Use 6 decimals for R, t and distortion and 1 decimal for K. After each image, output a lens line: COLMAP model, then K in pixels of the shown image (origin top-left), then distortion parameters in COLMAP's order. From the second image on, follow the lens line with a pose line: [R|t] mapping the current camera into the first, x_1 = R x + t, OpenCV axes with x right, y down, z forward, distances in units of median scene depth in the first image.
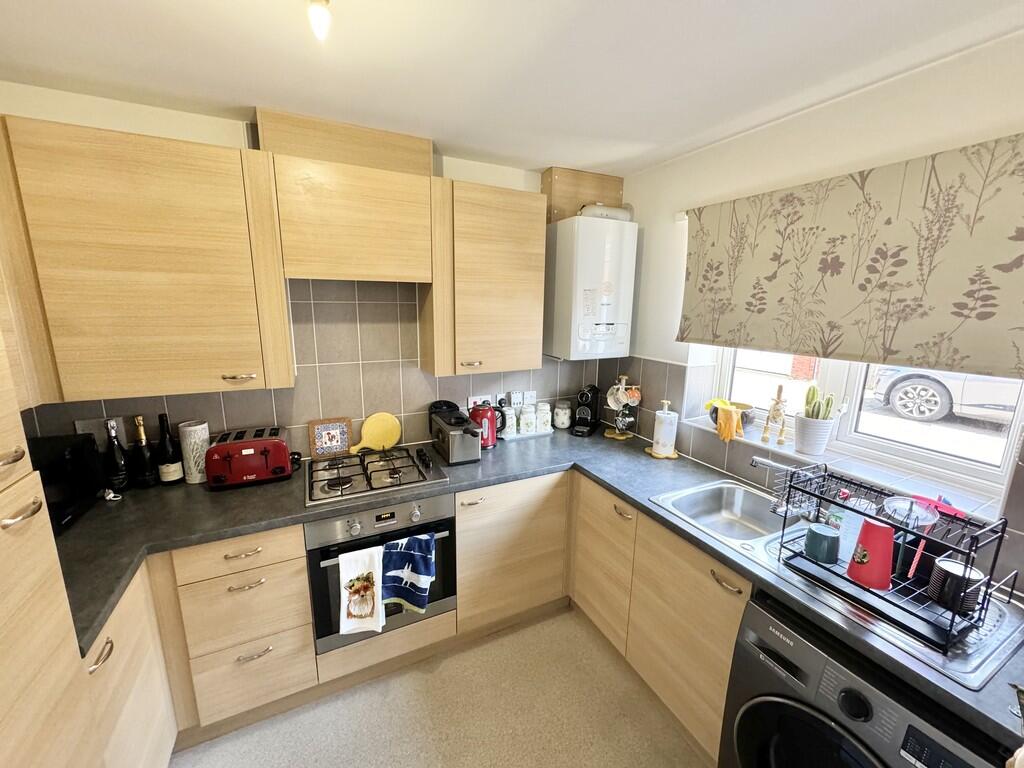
lens RADIAL K [[407.5, 0, 512.0], [0, 407.5, 384.0], [0, 0, 1]] dist [-0.002513, -0.000197]
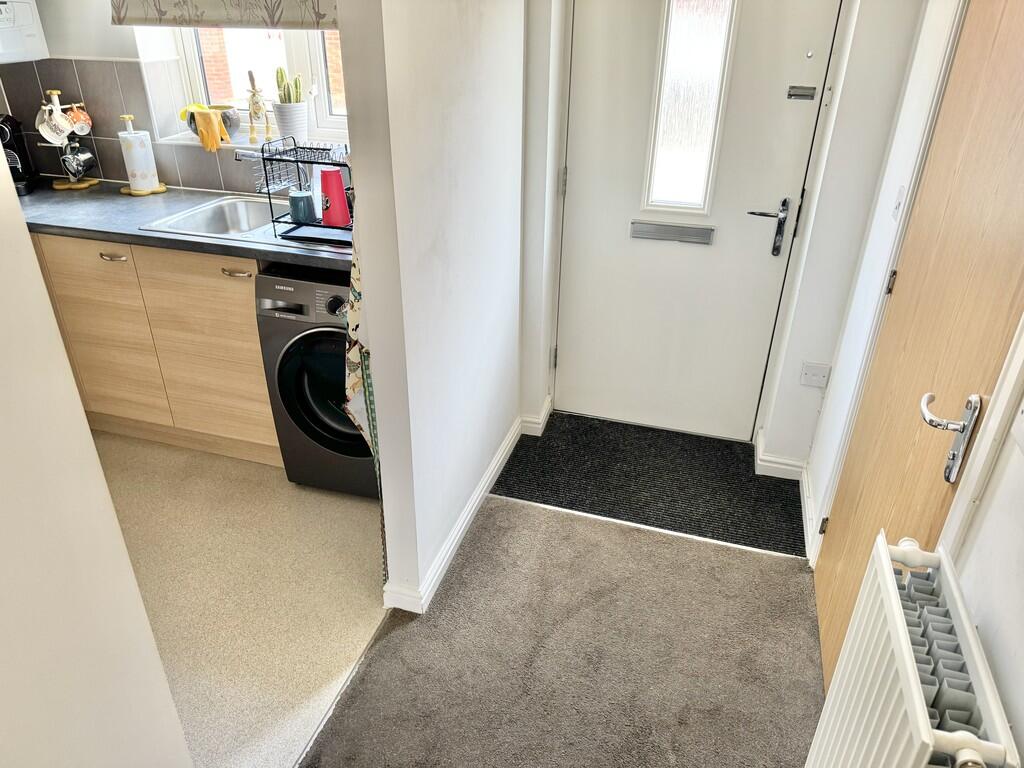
lens RADIAL K [[730.9, 0, 507.8], [0, 730.9, 386.5], [0, 0, 1]] dist [-0.002291, -0.000203]
pose [[0.684380, -0.353618, 0.637635, -0.178360], [0.144844, 0.923027, 0.356427, 0.131700], [-0.714593, -0.151574, 0.682921, -0.503747]]
